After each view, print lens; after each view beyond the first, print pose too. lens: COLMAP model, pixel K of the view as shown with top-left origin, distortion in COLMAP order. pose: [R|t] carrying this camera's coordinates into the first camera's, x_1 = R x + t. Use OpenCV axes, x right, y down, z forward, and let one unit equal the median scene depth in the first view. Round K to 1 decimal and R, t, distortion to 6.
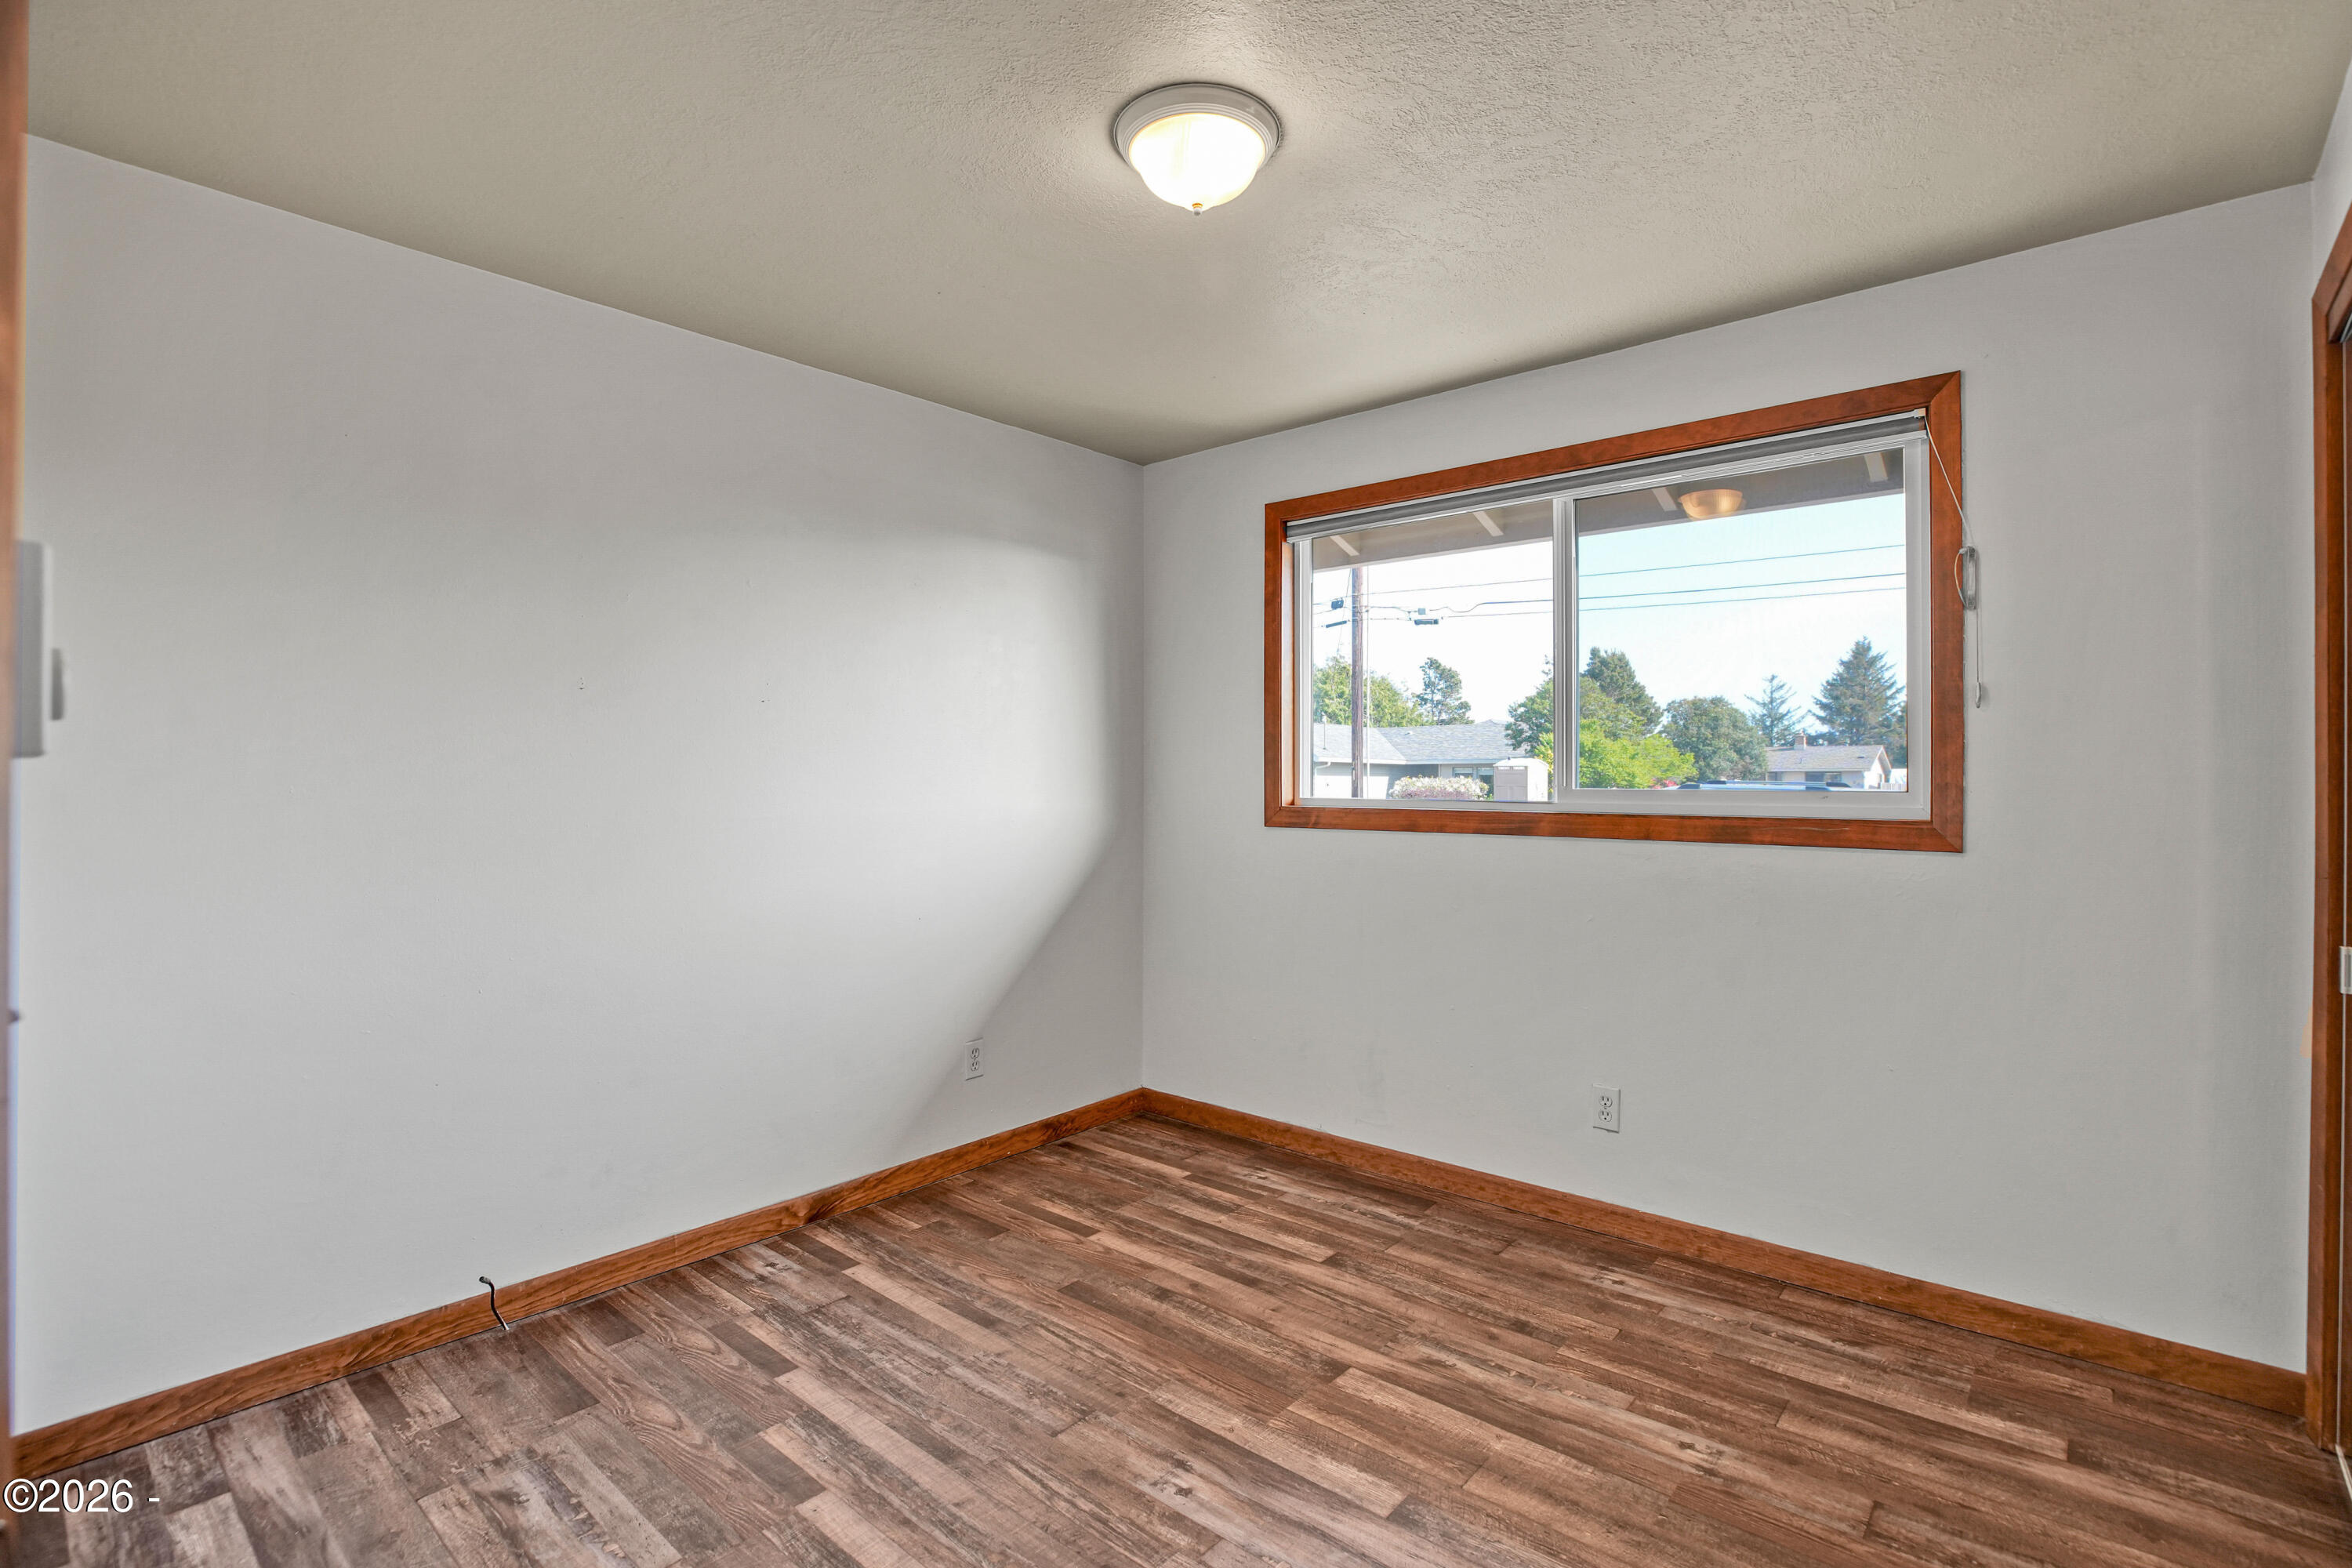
lens RADIAL K [[1086.1, 0, 1166.8], [0, 1086.1, 785.9], [0, 0, 1]] dist [-0.041005, 0.010781]
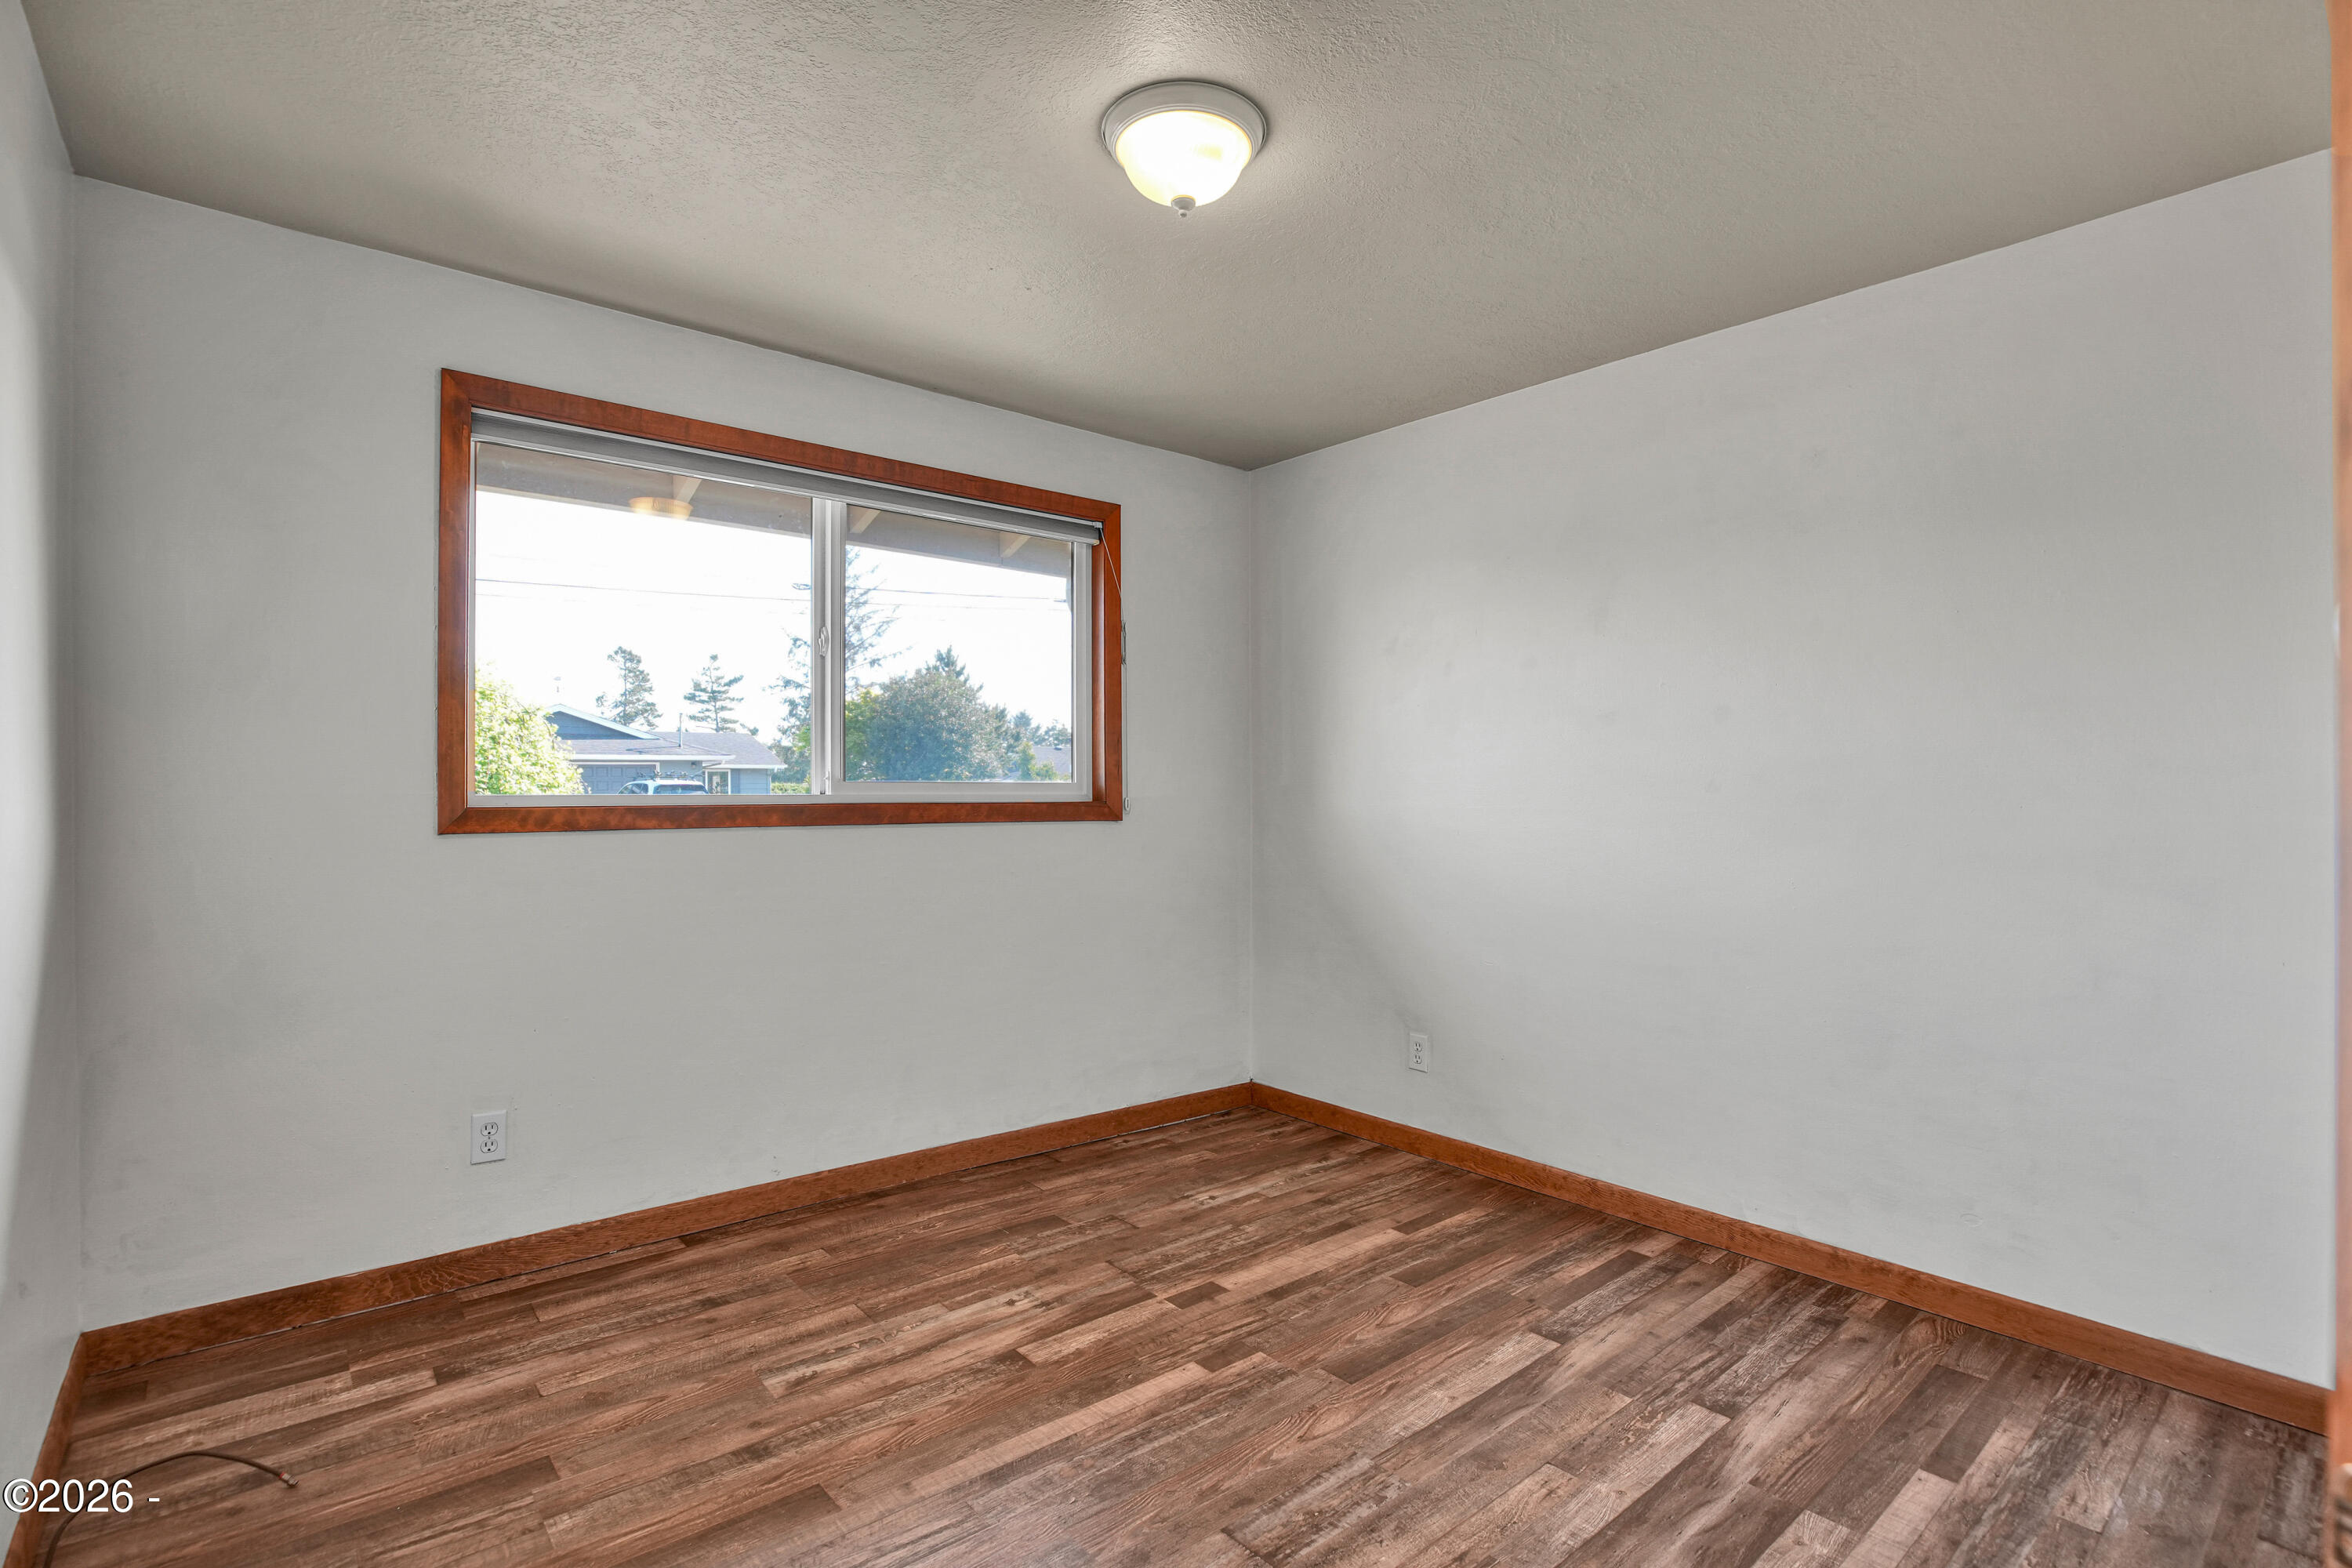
lens RADIAL K [[1086.1, 0, 1147.4], [0, 1086.1, 792.6], [0, 0, 1]] dist [-0.041005, 0.010781]
pose [[0.170307, -0.017654, 0.985233, -0.597597], [-0.004635, 0.999814, 0.018716, -0.005847], [-0.985380, -0.007754, 0.170194, 0.515560]]
